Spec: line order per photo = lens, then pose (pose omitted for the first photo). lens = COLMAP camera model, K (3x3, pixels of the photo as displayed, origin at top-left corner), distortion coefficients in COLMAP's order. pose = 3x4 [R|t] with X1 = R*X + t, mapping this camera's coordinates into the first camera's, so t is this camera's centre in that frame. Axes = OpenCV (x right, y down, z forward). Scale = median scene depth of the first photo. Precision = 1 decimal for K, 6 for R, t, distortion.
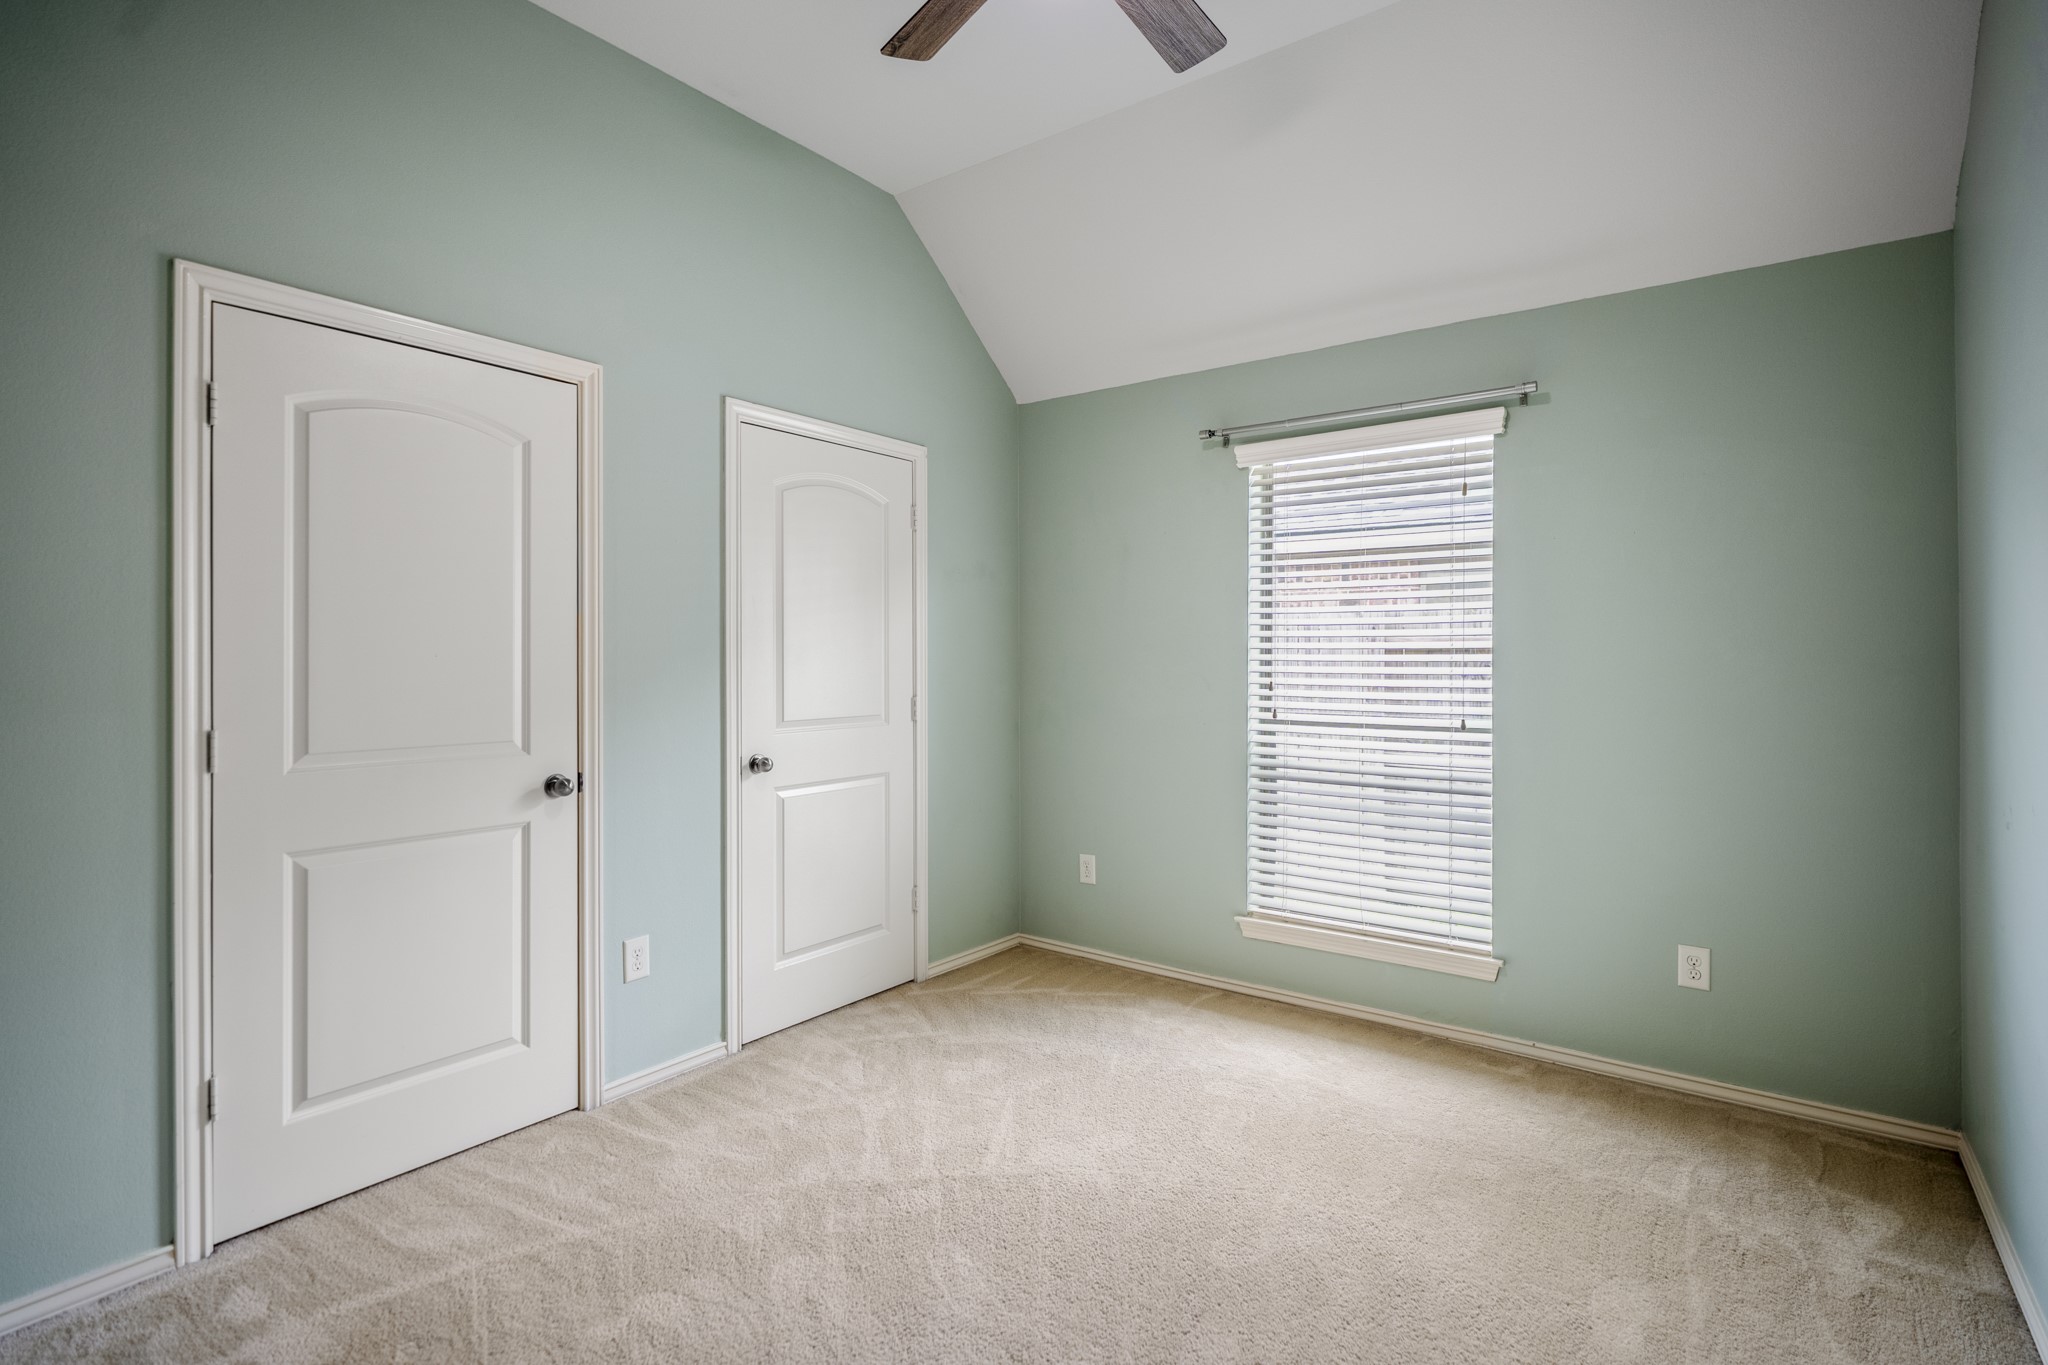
lens RADIAL K [[969.6, 0, 1024.3], [0, 969.6, 668.2], [0, 0, 1]] dist [-0.002112, 0.000578]
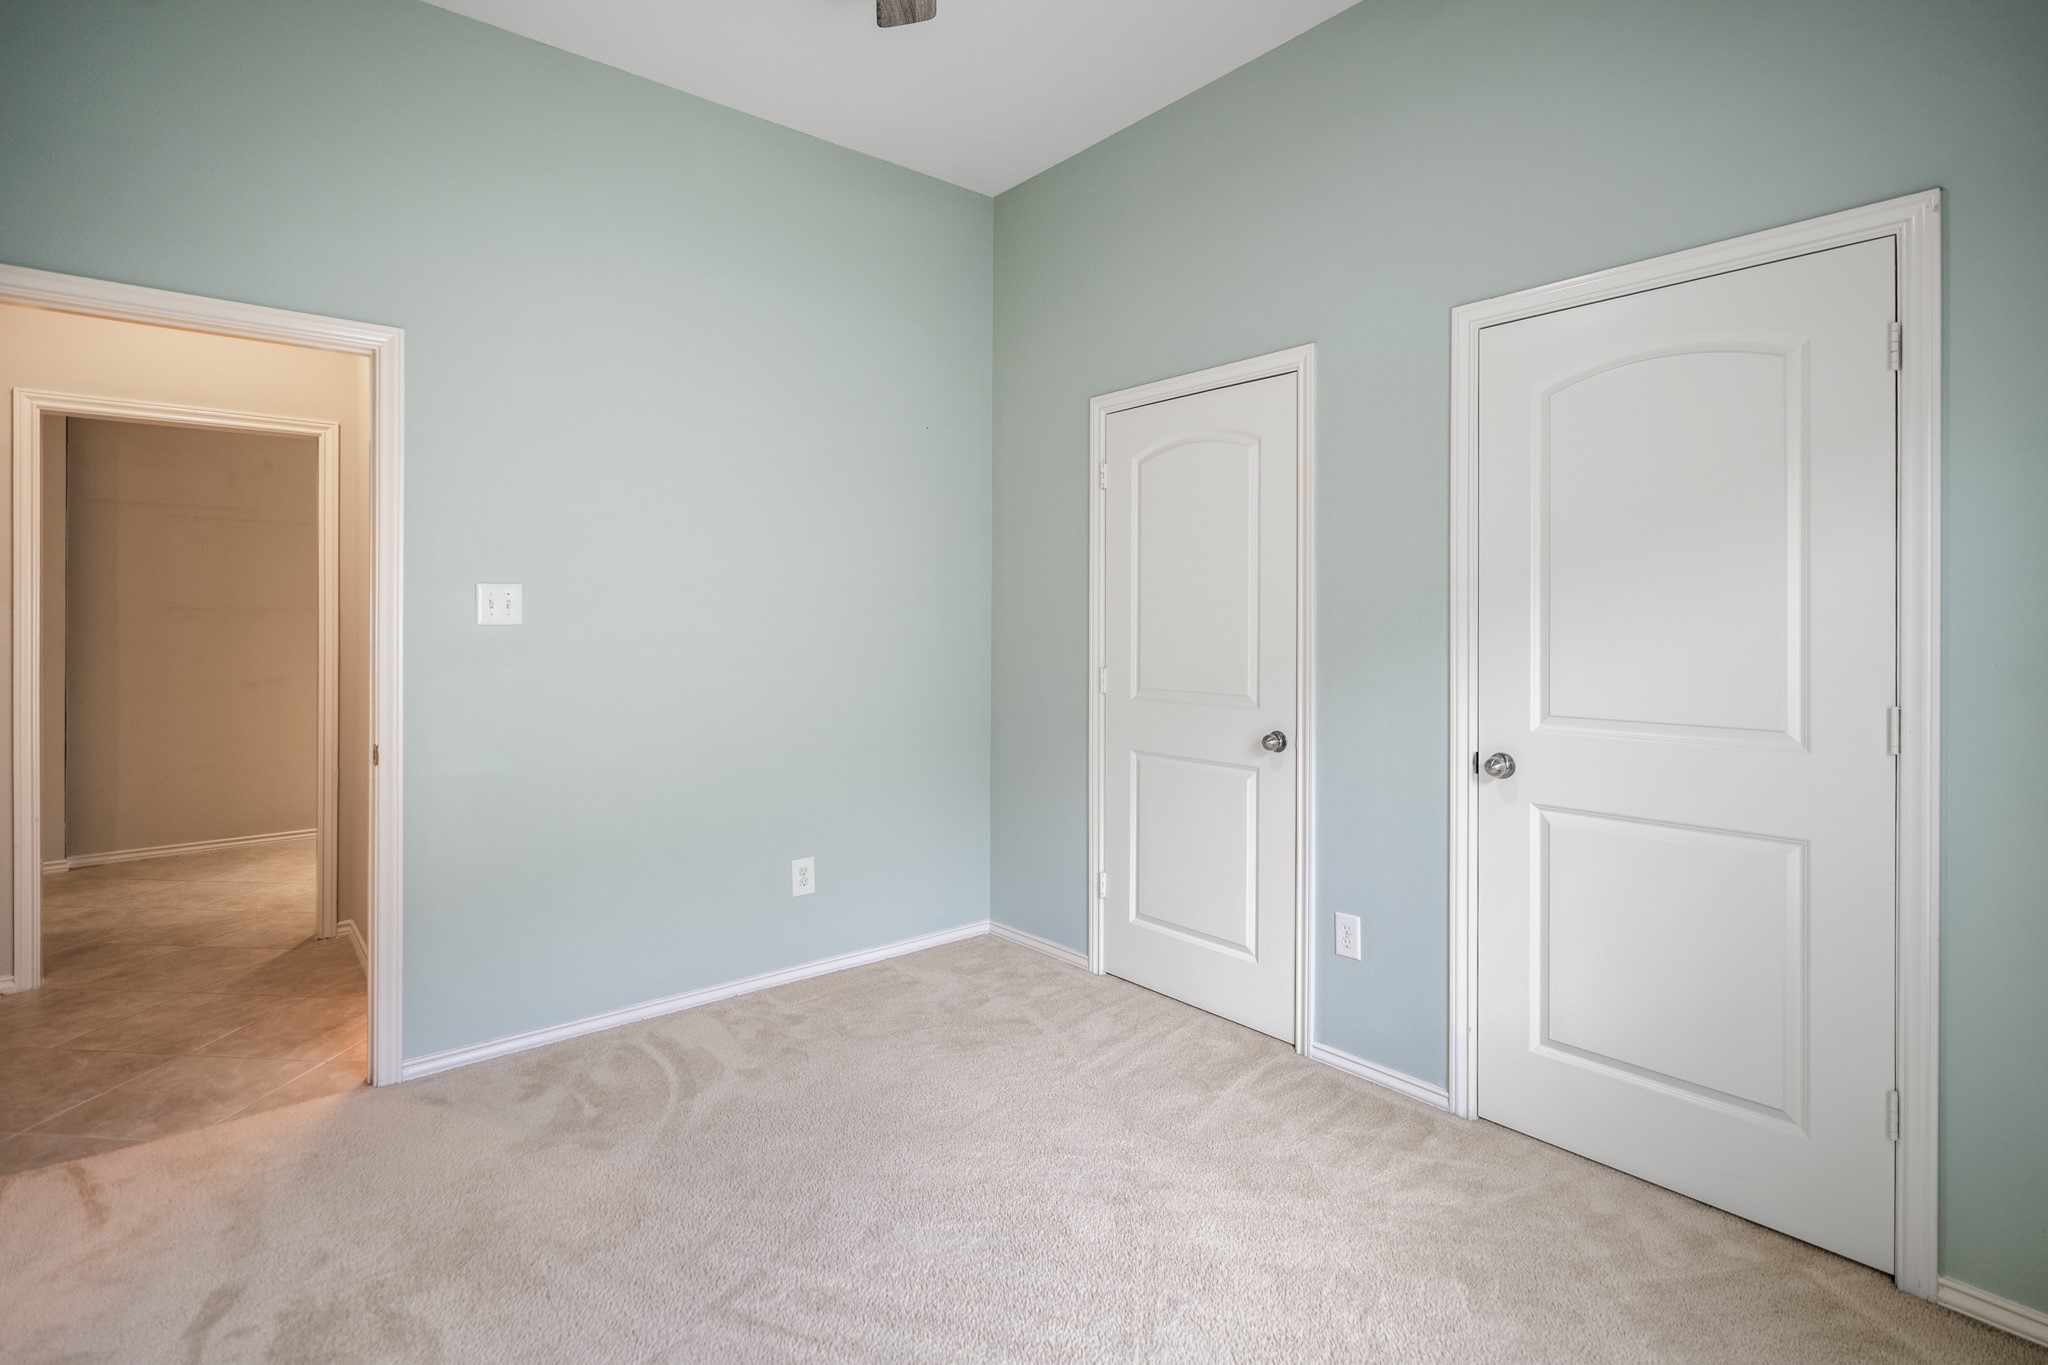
lens RADIAL K [[969.6, 0, 1016.1], [0, 969.6, 624.2], [0, 0, 1]] dist [-0.002112, 0.000578]
pose [[-0.220029, -0.001900, -0.975491, 0.637739], [-0.014739, 0.999890, 0.001377, -0.009134], [0.975382, 0.014680, -0.220033, 0.908232]]
